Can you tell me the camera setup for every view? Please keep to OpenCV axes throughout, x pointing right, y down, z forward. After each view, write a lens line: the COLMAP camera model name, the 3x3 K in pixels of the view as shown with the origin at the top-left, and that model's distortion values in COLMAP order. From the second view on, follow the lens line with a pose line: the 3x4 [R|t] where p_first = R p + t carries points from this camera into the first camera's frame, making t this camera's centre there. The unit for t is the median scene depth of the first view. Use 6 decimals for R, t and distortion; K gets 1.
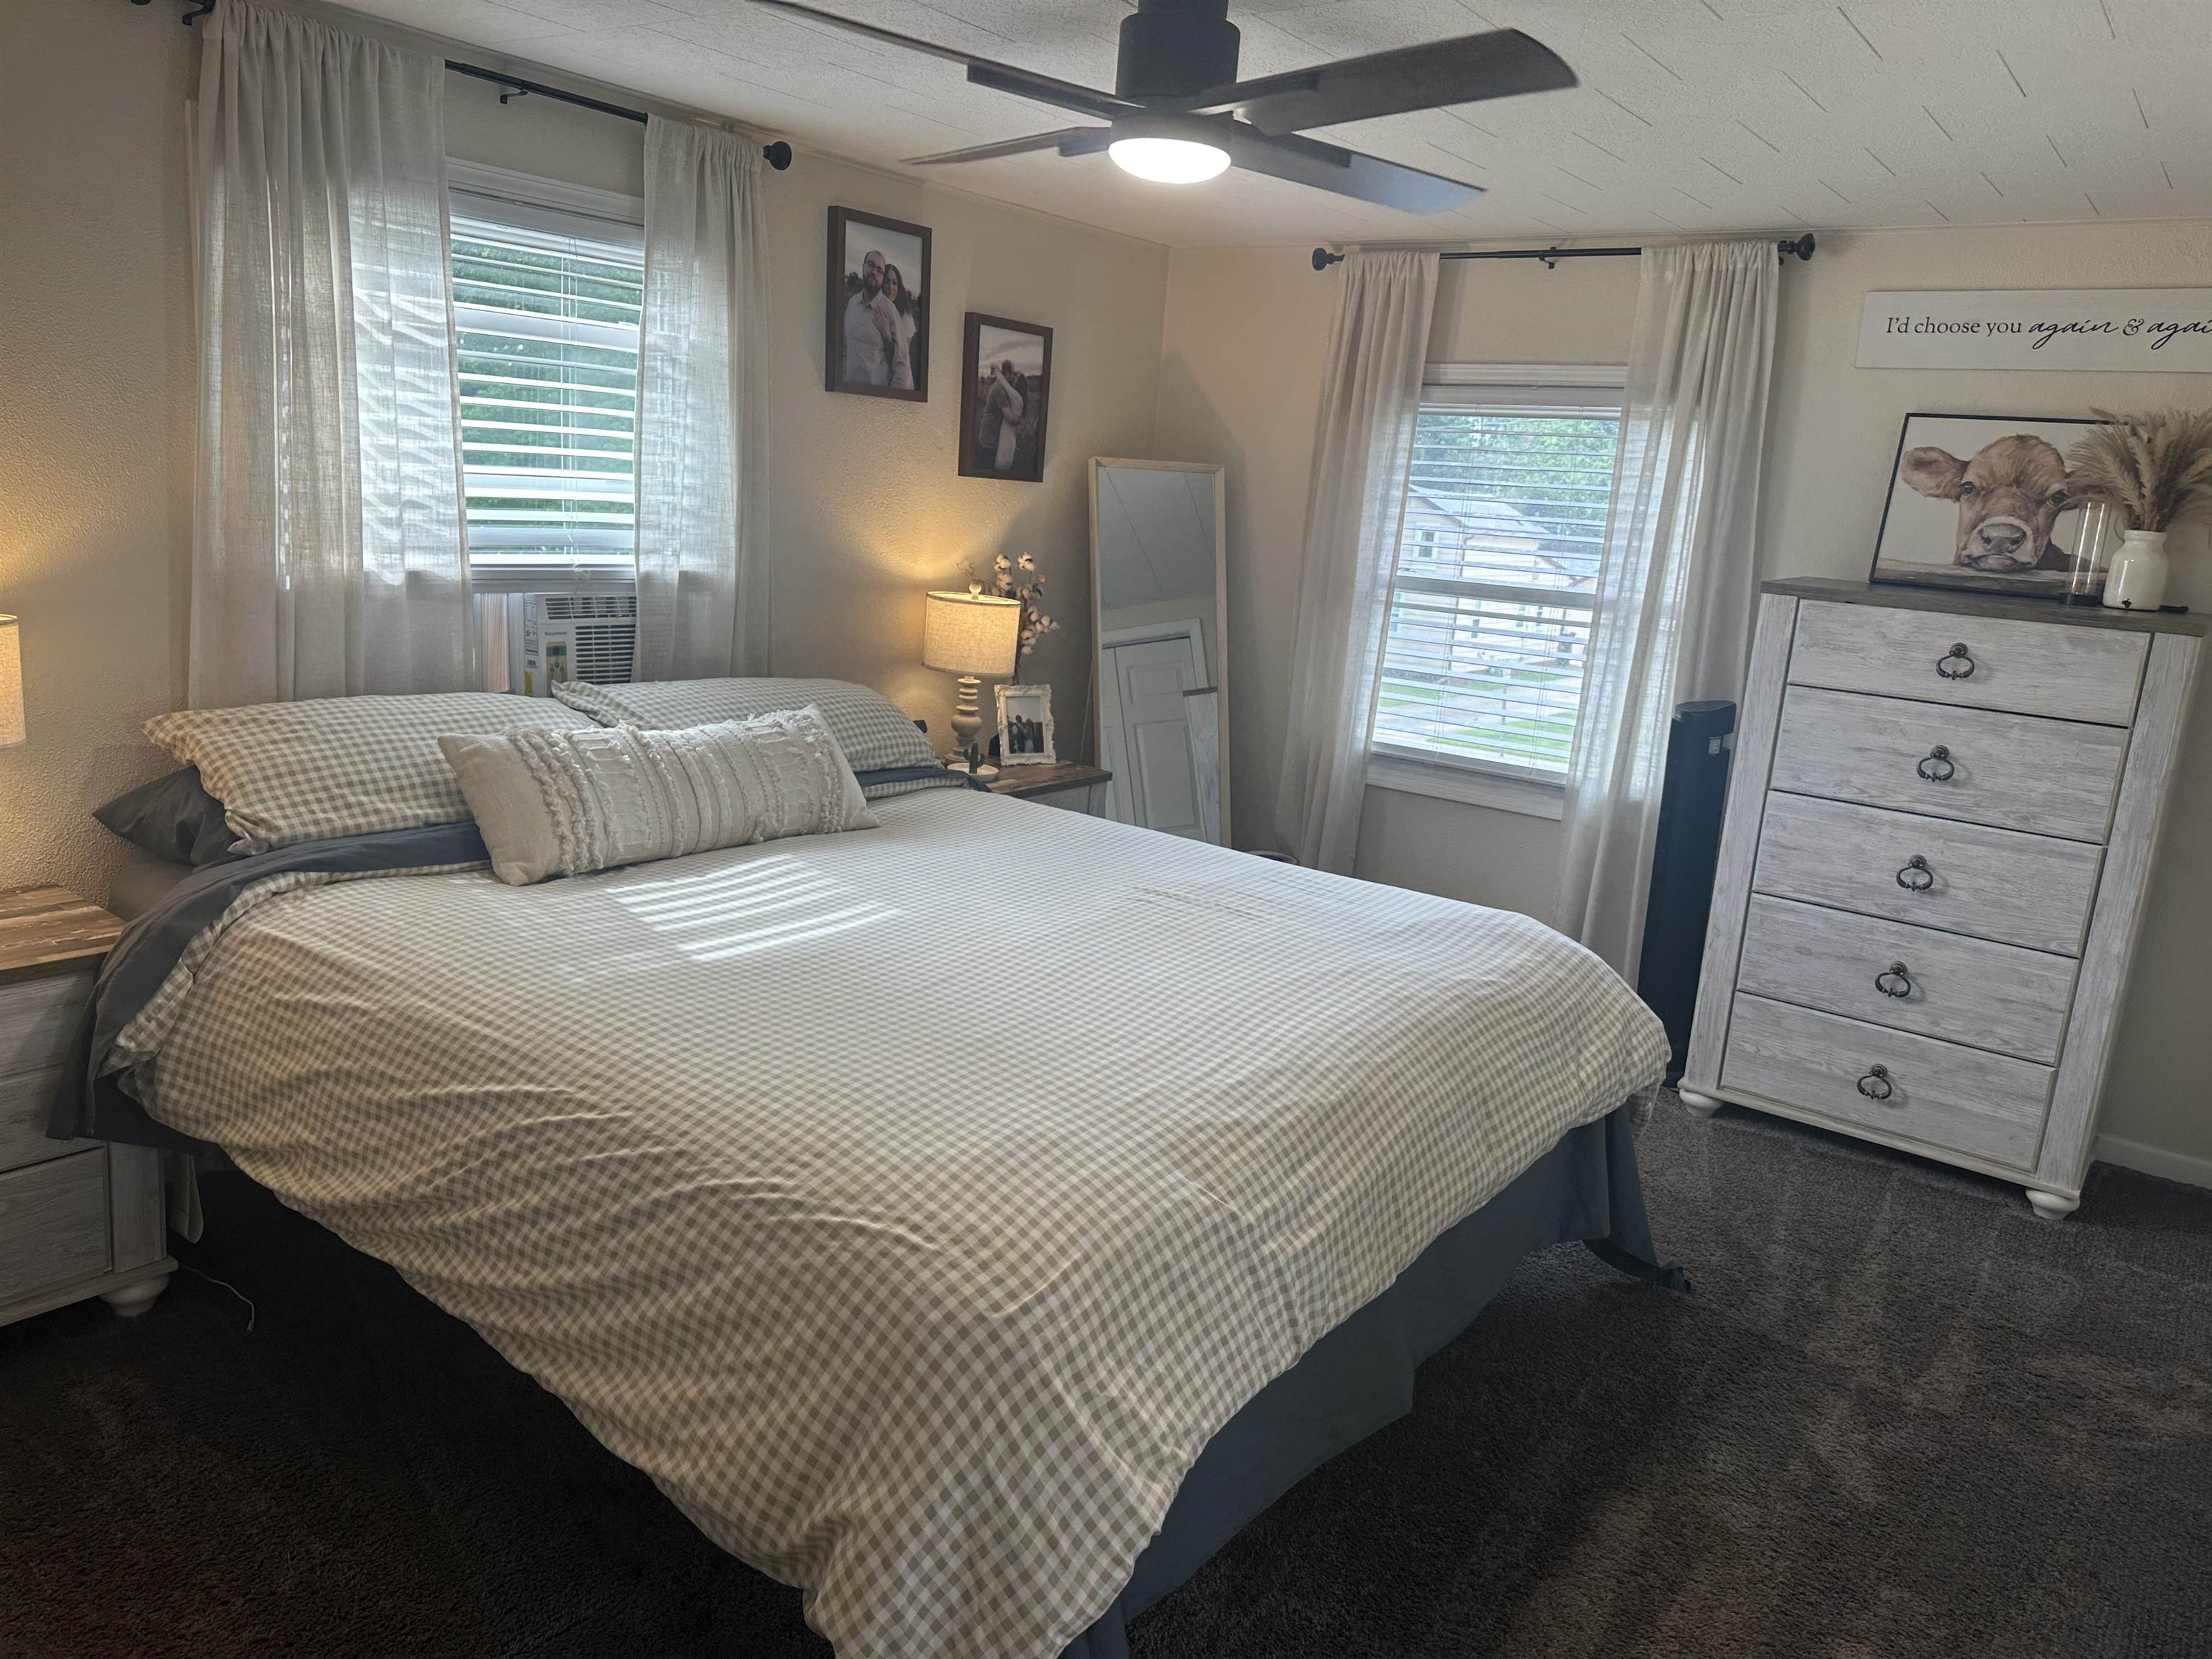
lens RADIAL K [[1568.4, 0, 1098.9], [0, 1568.4, 834.8], [0, 0, 1]] dist [0.078883, -0.095888]
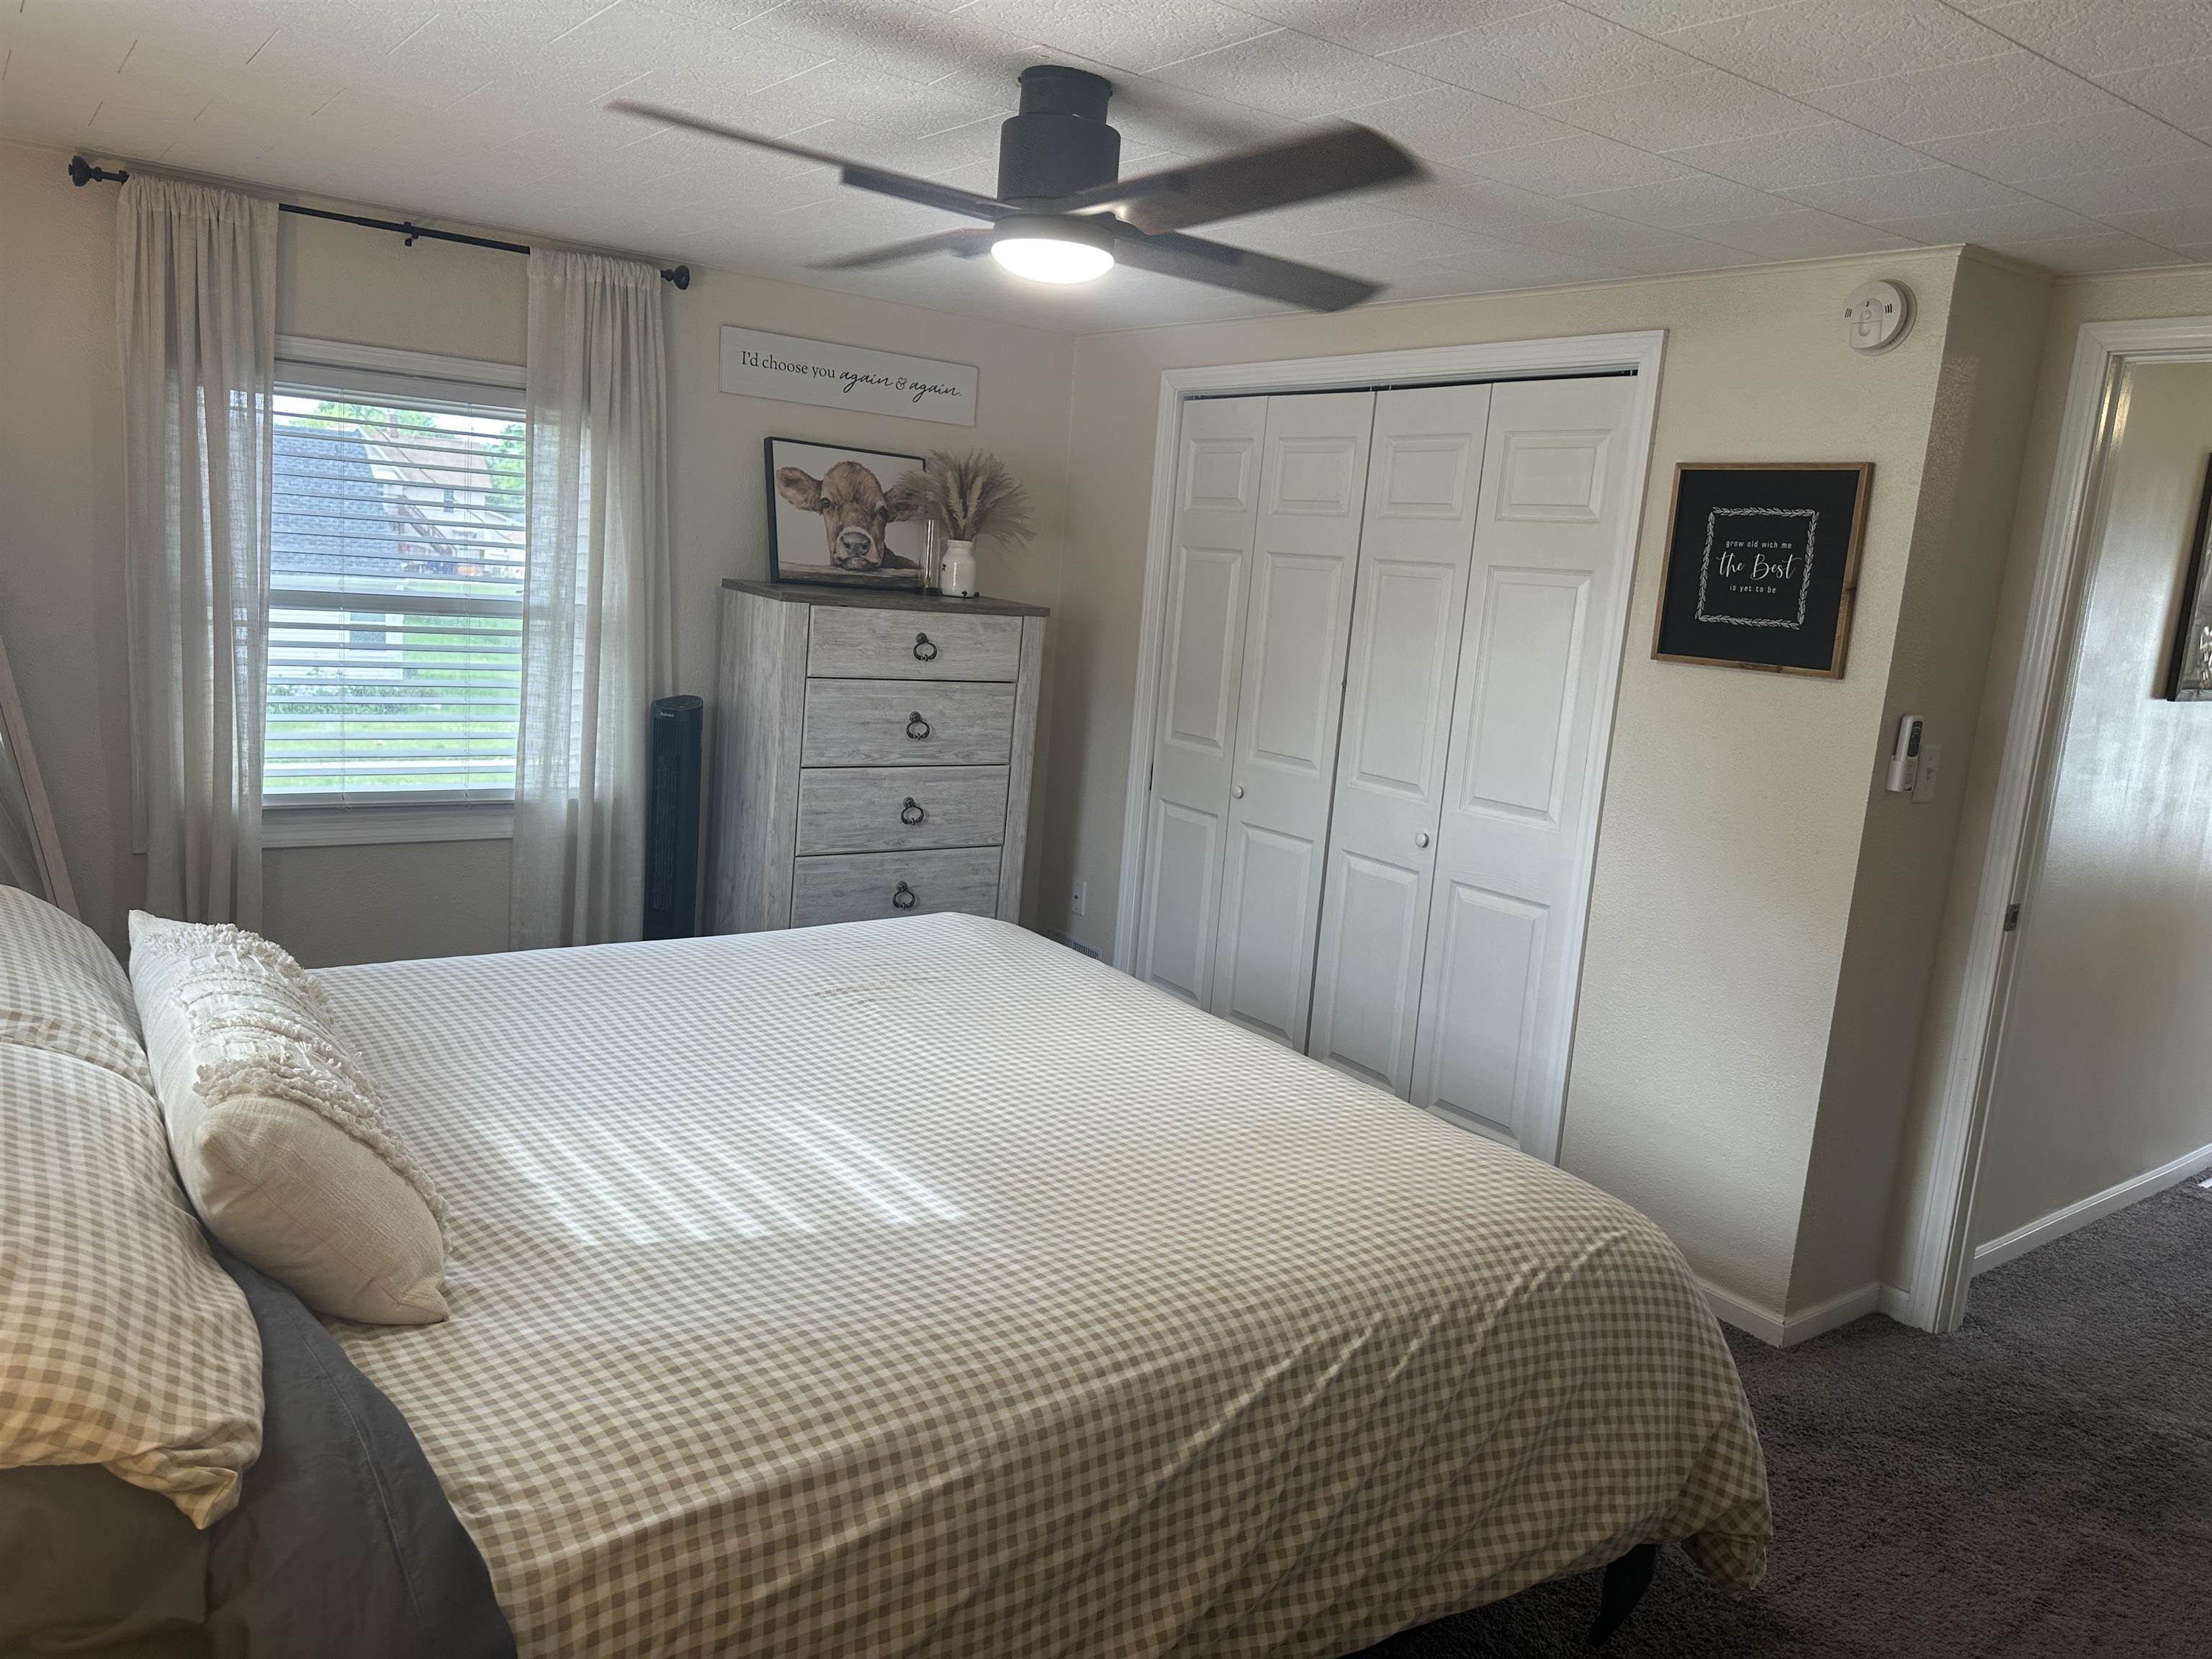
lens RADIAL K [[1568.4, 0, 1104.0], [0, 1568.4, 849.6], [0, 0, 1]] dist [0.078883, -0.095888]
pose [[0.281095, -0.227698, 0.932277, -0.644477], [0.152193, 0.969728, 0.190956, -0.166805], [-0.947535, 0.088209, 0.307240, 0.464142]]
